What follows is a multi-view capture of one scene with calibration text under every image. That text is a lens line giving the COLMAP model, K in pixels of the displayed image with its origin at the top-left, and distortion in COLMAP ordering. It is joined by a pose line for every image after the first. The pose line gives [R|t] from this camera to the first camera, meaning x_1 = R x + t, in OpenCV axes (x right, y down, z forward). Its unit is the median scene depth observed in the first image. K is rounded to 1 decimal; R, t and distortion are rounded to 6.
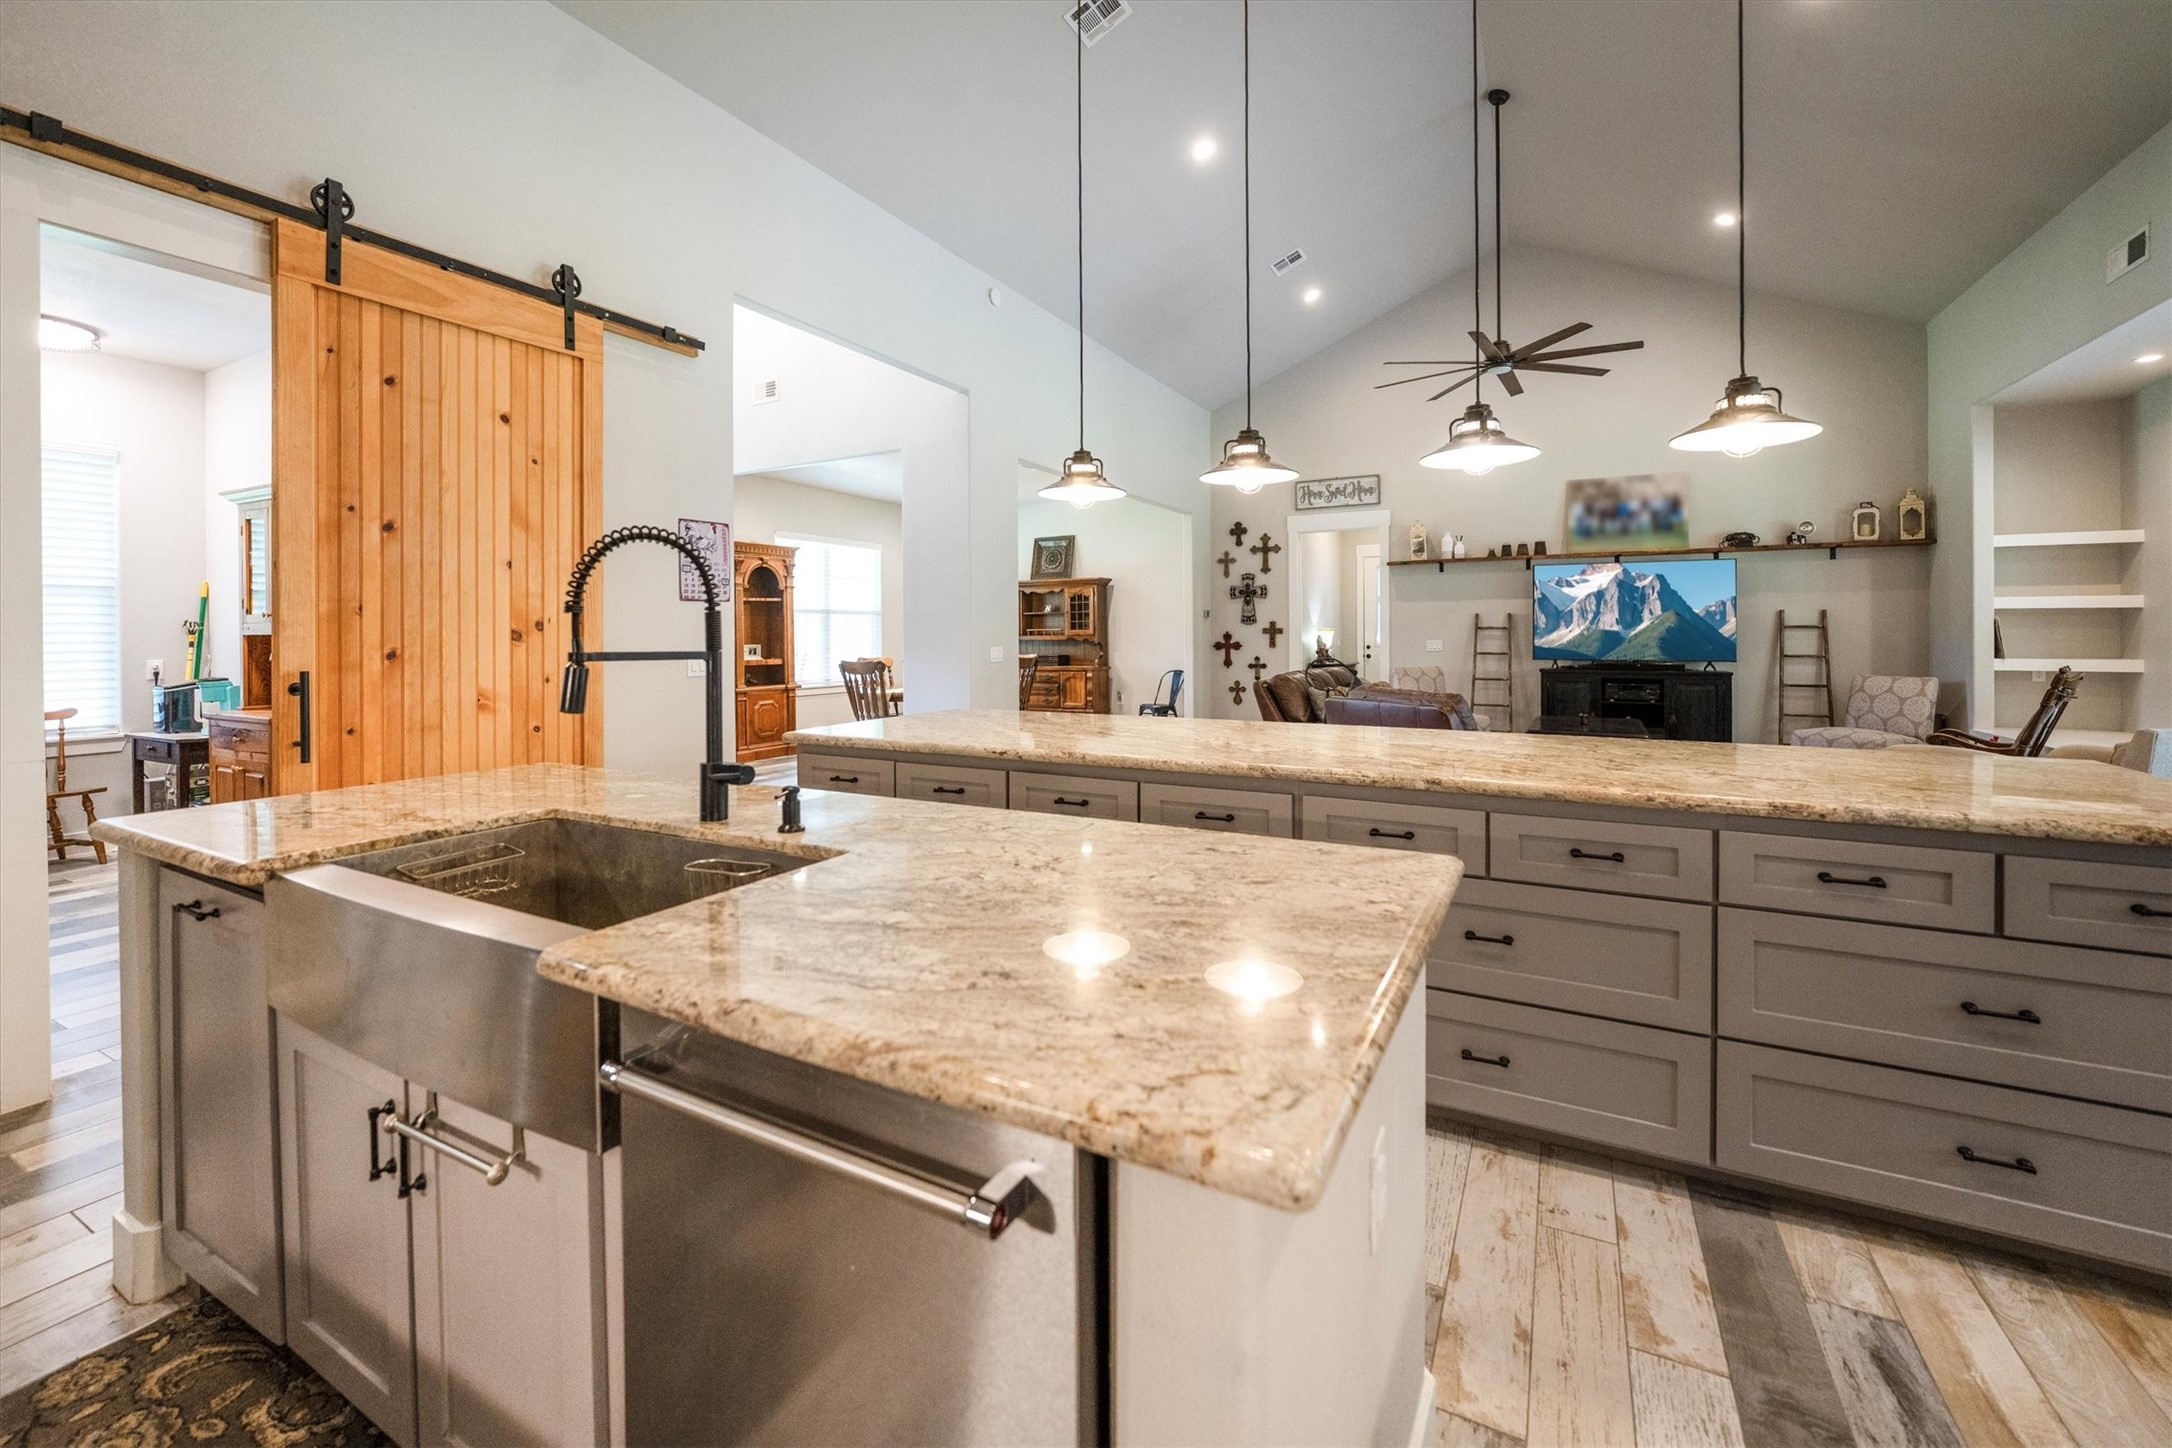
lens RADIAL K [[898.2, 0, 1073.2], [0, 898.2, 636.8], [0, 0, 1]] dist [-0.004258, -0.000172]
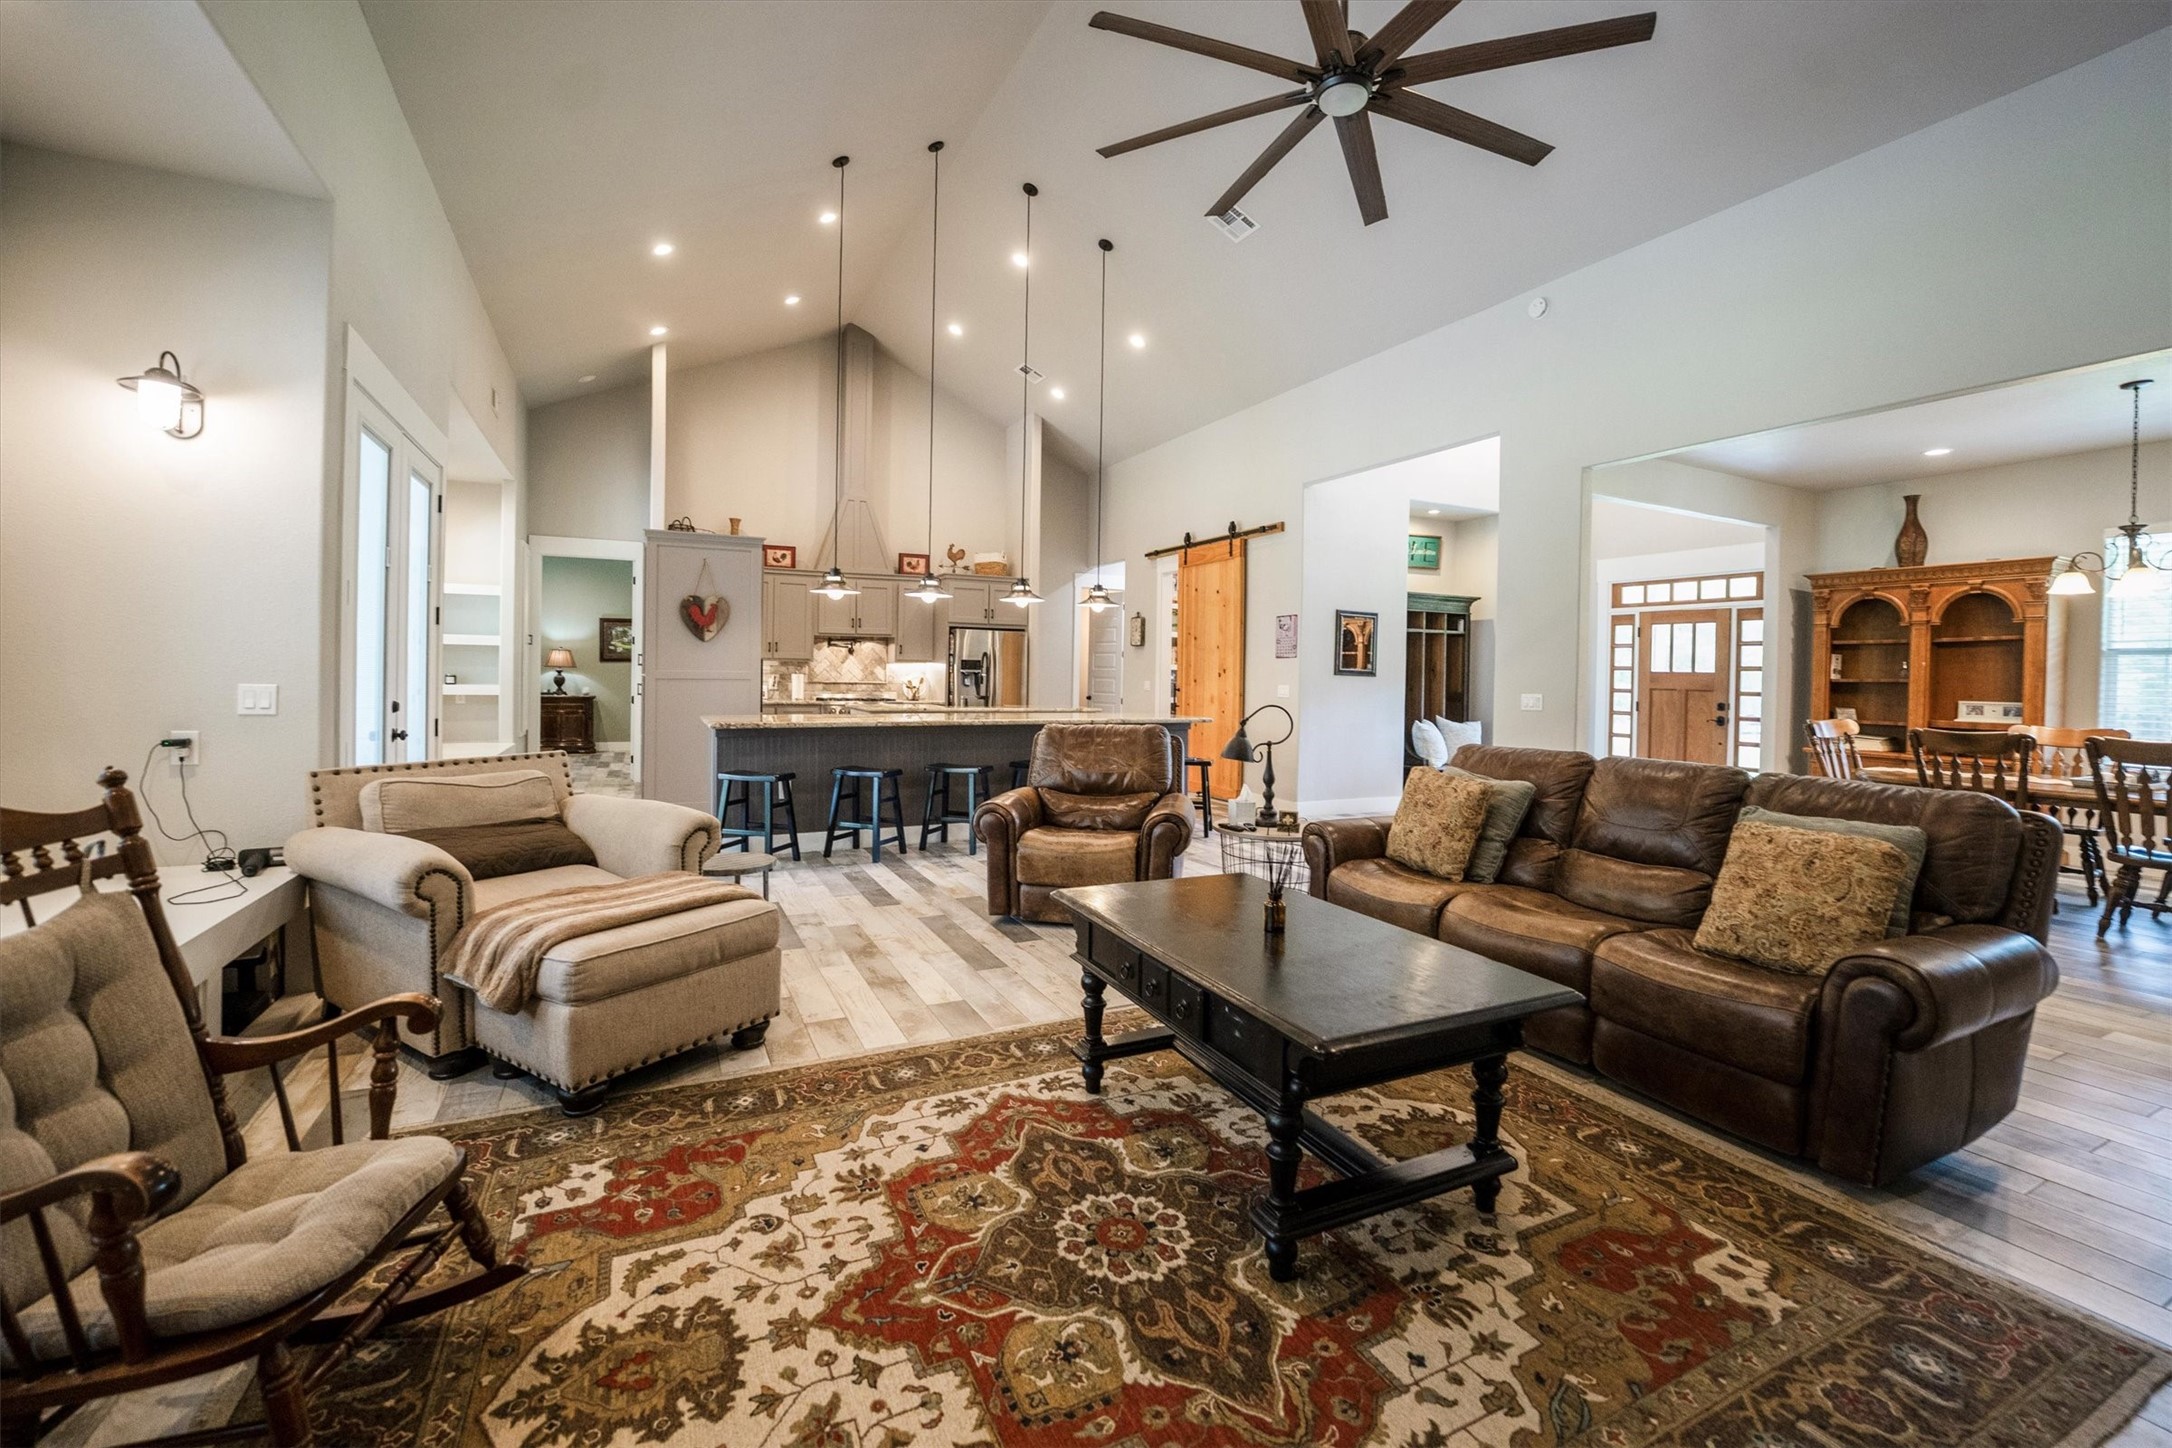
lens RADIAL K [[896.6, 0, 1075.5], [0, 896.6, 684.0], [0, 0, 1]] dist [-0.024009, -0.000103]
pose [[-0.581902, 0.004310, -0.813247, 0.716718], [-0.017053, 0.999701, 0.017501, -0.005160], [0.813080, 0.024052, -0.581655, 0.901932]]
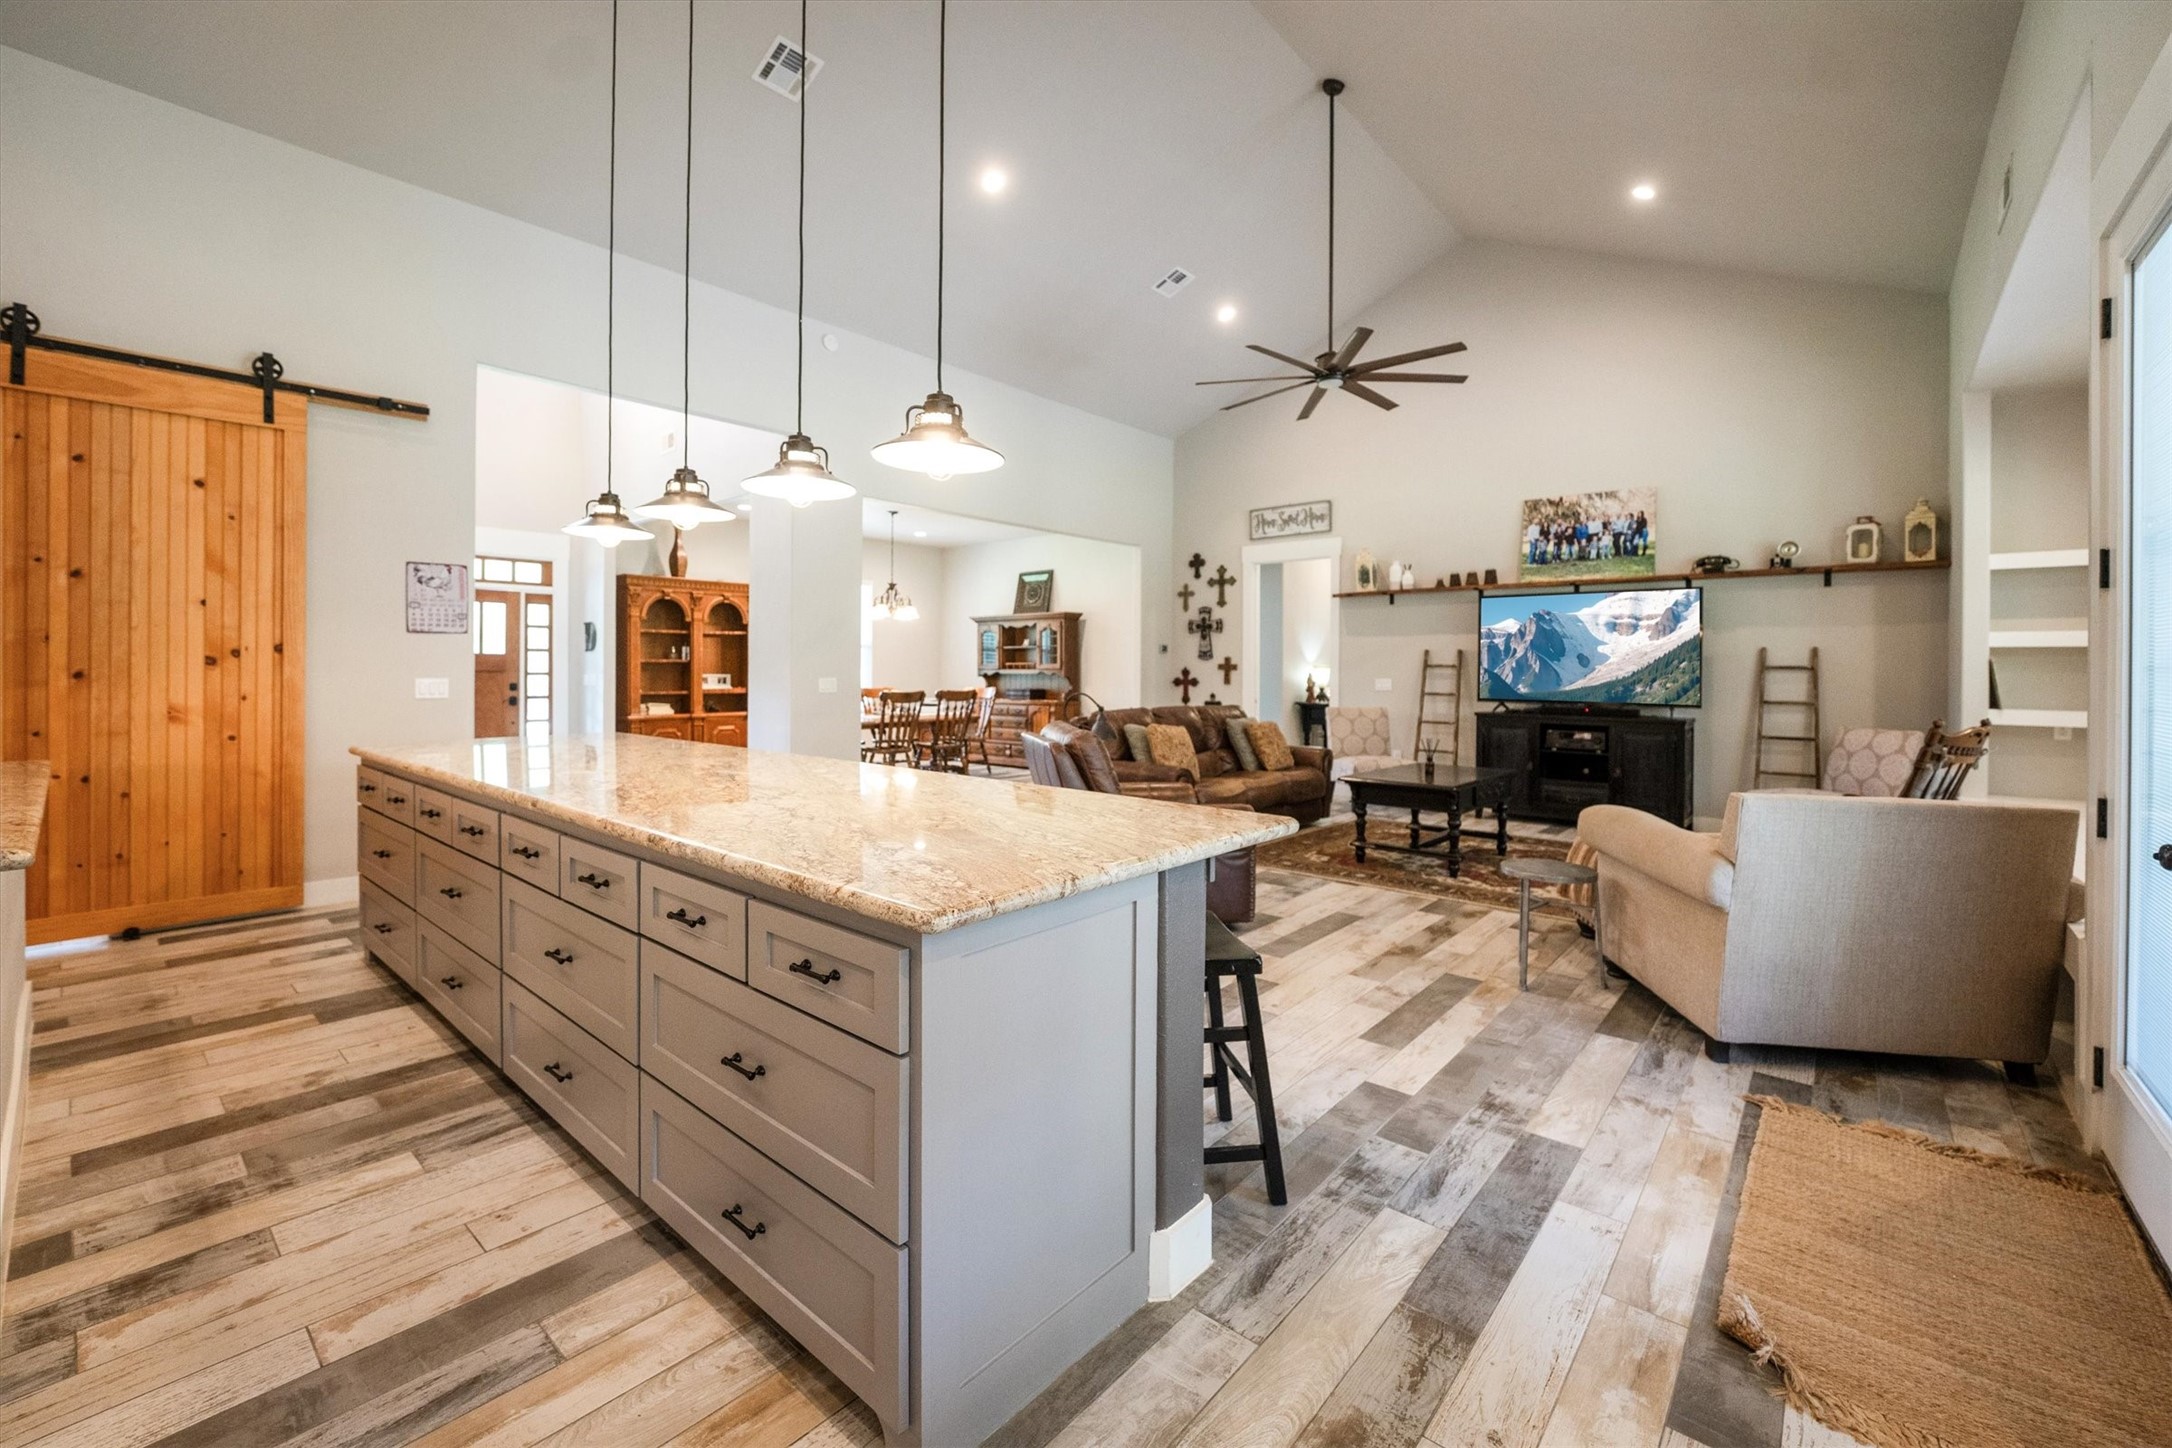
lens RADIAL K [[904.5, 0, 1060.5], [0, 904.5, 673.1], [0, 0, 1]] dist [-0.008654, 0.000887]
pose [[0.974438, 0.011765, -0.224349, 0.324191], [-0.011563, 0.999931, 0.002217, -0.000296], [0.224359, 0.000433, 0.974506, 0.029213]]
